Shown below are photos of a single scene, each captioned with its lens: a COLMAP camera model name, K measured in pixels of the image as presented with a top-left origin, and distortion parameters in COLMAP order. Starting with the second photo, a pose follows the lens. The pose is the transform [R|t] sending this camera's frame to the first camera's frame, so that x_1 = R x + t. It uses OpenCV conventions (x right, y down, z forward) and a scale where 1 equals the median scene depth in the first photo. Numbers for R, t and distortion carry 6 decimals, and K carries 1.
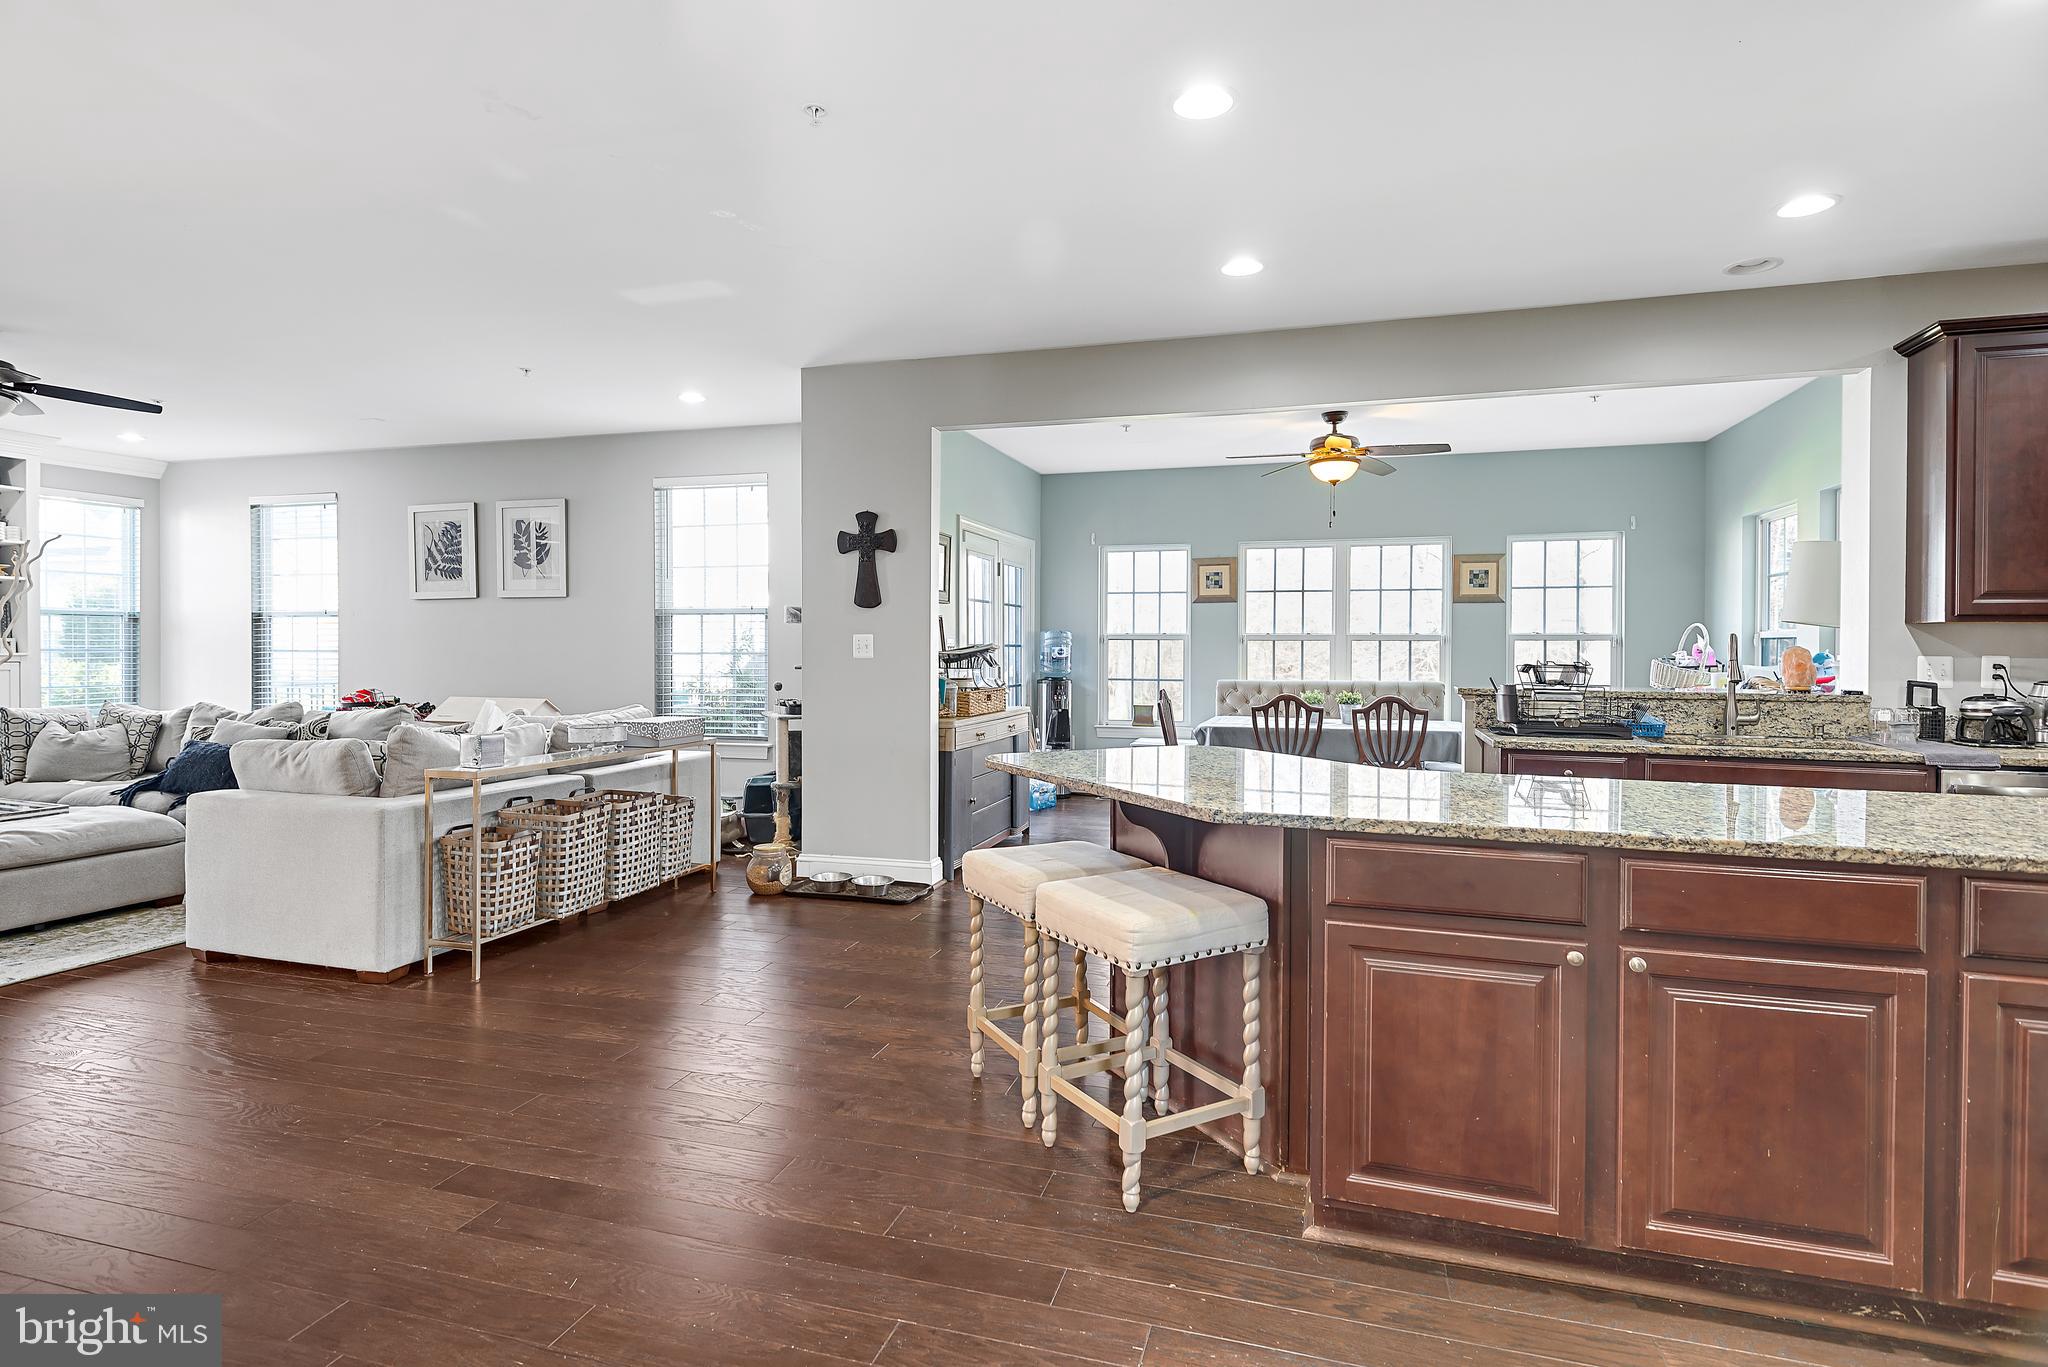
lens RADIAL K [[1056.1, 0, 1025.5], [0, 1056.1, 659.2], [0, 0, 1]] dist [0.027506, -0.014102]
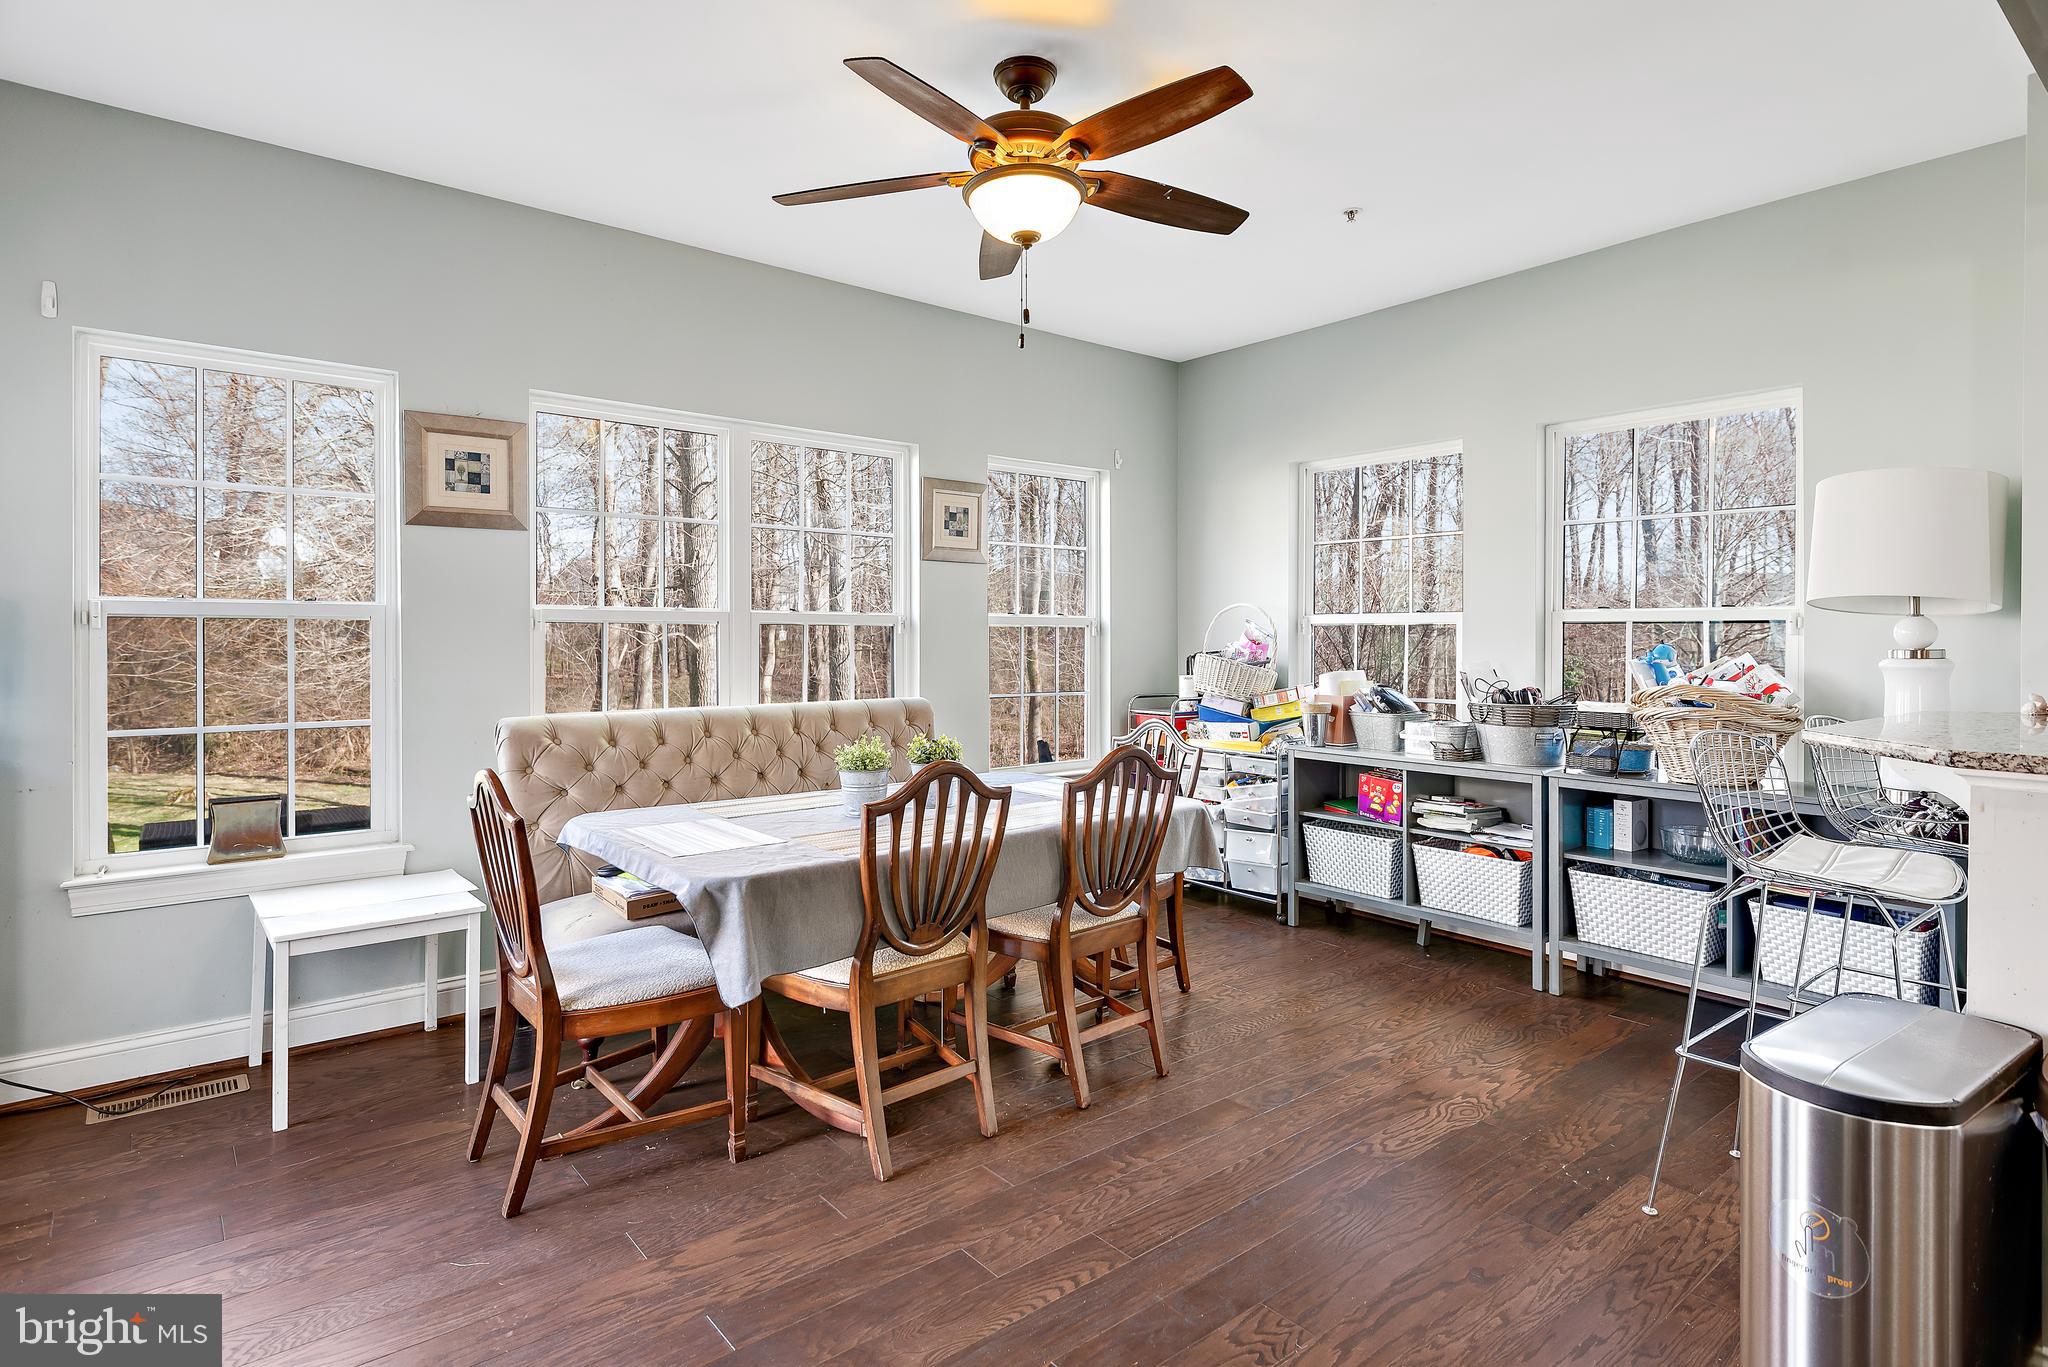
lens RADIAL K [[1056.1, 0, 1025.1], [0, 1056.1, 637.0], [0, 0, 1]] dist [0.027506, -0.014102]
pose [[0.562077, -0.003463, 0.827078, -0.057810], [0.010290, 0.999943, -0.002806, -0.011867], [-0.827021, 0.010087, 0.562080, 0.869737]]
